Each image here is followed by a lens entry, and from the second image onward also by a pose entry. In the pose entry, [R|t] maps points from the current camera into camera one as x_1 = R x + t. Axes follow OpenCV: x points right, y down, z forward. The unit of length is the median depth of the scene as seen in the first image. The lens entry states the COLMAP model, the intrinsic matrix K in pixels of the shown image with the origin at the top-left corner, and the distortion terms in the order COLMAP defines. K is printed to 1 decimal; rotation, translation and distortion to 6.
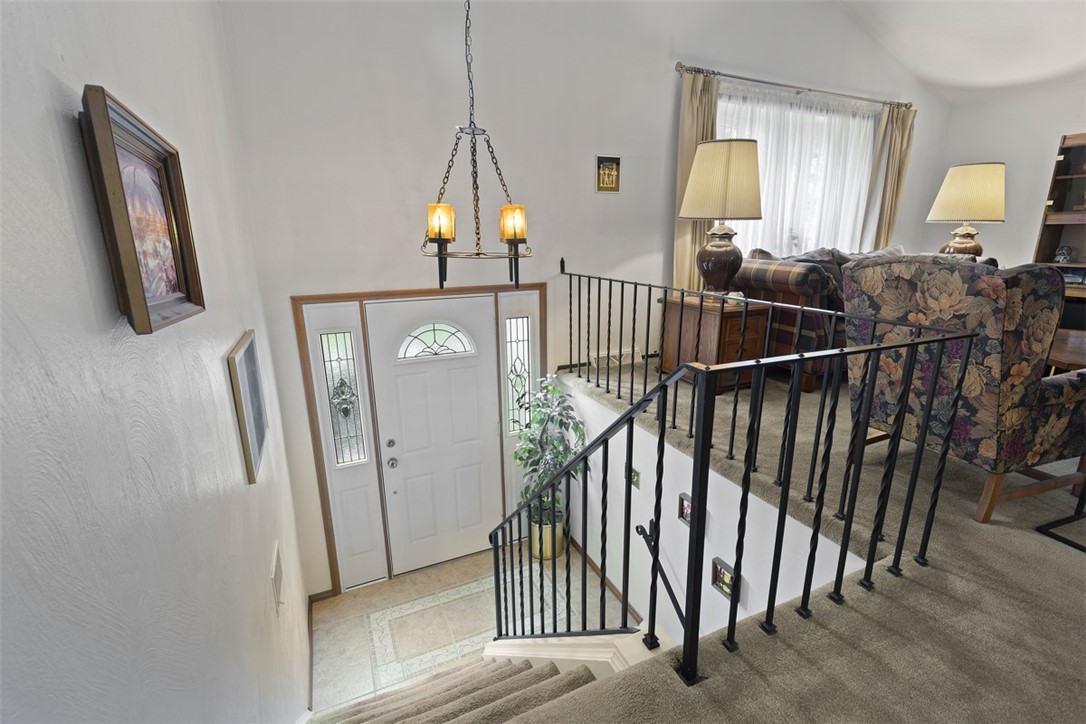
lens RADIAL K [[490.2, 0, 543.0], [0, 490.2, 362.0], [0, 0, 1]] dist [0.003998, 0.000073]
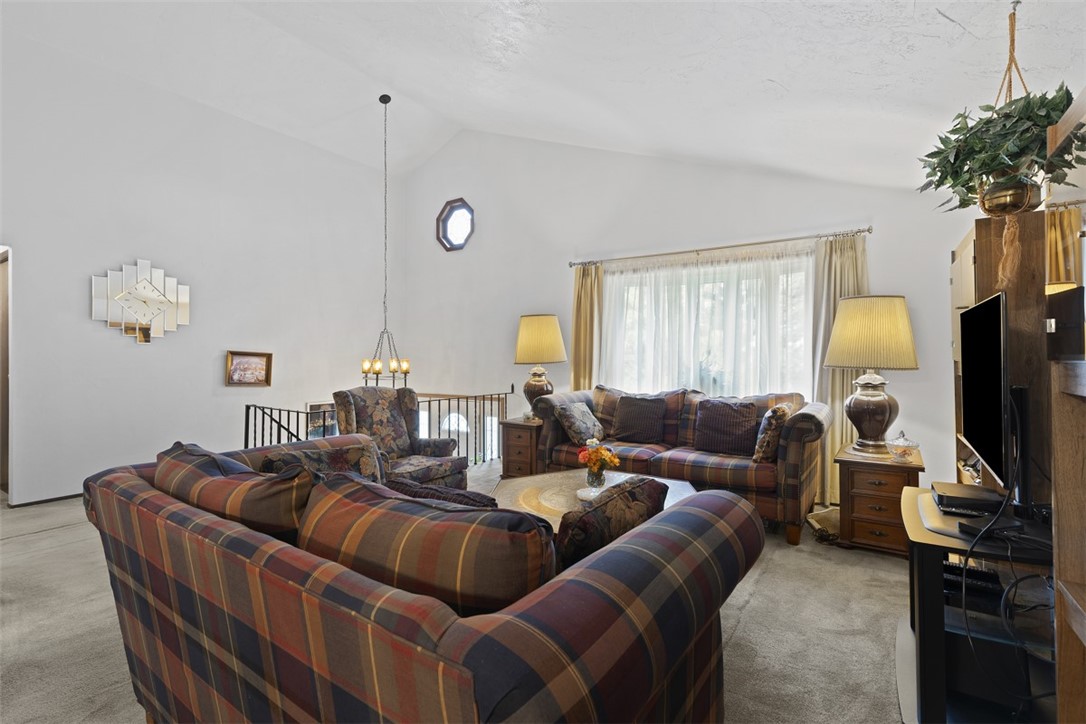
lens RADIAL K [[492.6, 0, 547.7], [0, 492.6, 358.9], [0, 0, 1]] dist [0.003473, 0.000357]
pose [[0.523009, 0.009493, -0.852274, 1.369040], [-0.220447, 0.967420, -0.124504, -0.103402], [0.823325, 0.252999, 0.508062, 0.217160]]
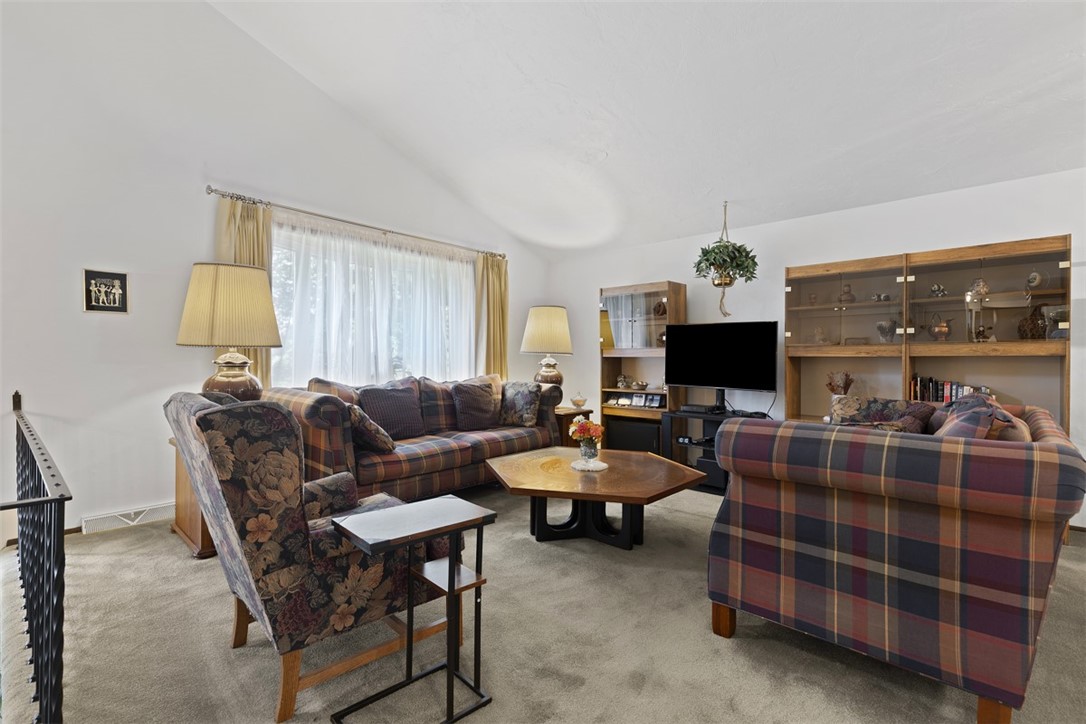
lens RADIAL K [[492.6, 0, 547.7], [0, 492.6, 358.9], [0, 0, 1]] dist [0.003473, 0.000357]
pose [[0.914709, 0.011315, 0.403955, 0.436463], [0.091567, 0.967806, -0.234451, -0.006051], [-0.393603, 0.251444, 0.884224, -0.008702]]
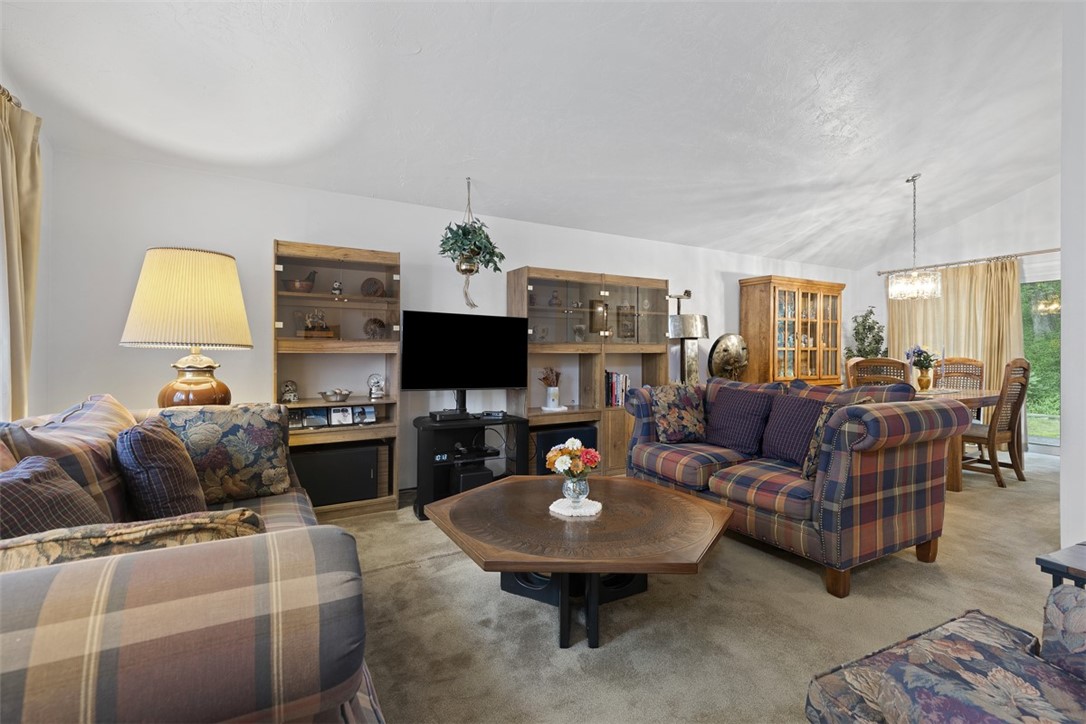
lens RADIAL K [[504.0, 0, 545.1], [0, 504.0, 348.0], [0, 0, 1]] dist [0.019576, -0.000185]
pose [[-0.105919, 0.020153, 0.994170, 0.245952], [0.251019, 0.967956, 0.007122, -0.202769], [-0.962170, 0.250310, -0.107584, 0.733432]]
